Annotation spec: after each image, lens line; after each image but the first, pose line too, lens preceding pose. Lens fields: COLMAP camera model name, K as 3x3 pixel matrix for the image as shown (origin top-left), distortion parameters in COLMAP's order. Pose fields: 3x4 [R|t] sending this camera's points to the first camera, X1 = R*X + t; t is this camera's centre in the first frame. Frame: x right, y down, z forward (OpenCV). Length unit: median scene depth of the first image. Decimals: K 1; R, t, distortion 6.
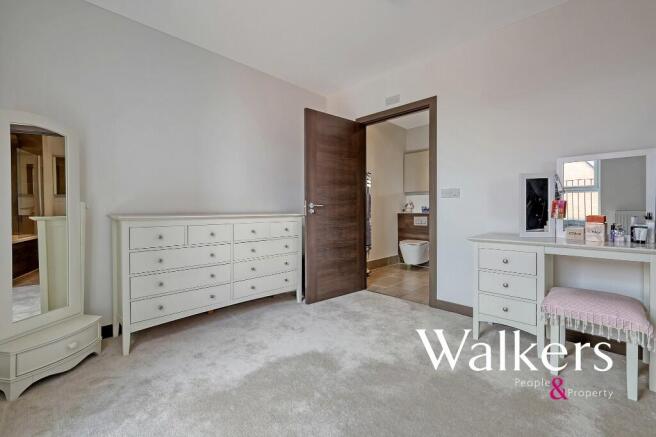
lens RADIAL K [[285.3, 0, 320.8], [0, 285.3, 217.6], [0, 0, 1]] dist [0.000480, 0.000752]
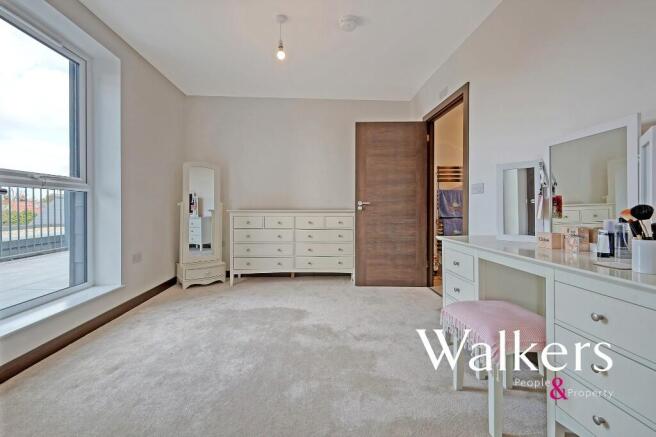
lens RADIAL K [[285.3, 0, 330.2], [0, 285.3, 212.1], [0, 0, 1]] dist [0.000480, 0.000752]
pose [[0.752918, 0.016554, -0.657906, 0.667166], [-0.021256, 0.999774, 0.000830, -0.003959], [0.657771, 0.013359, 0.753100, 0.024872]]
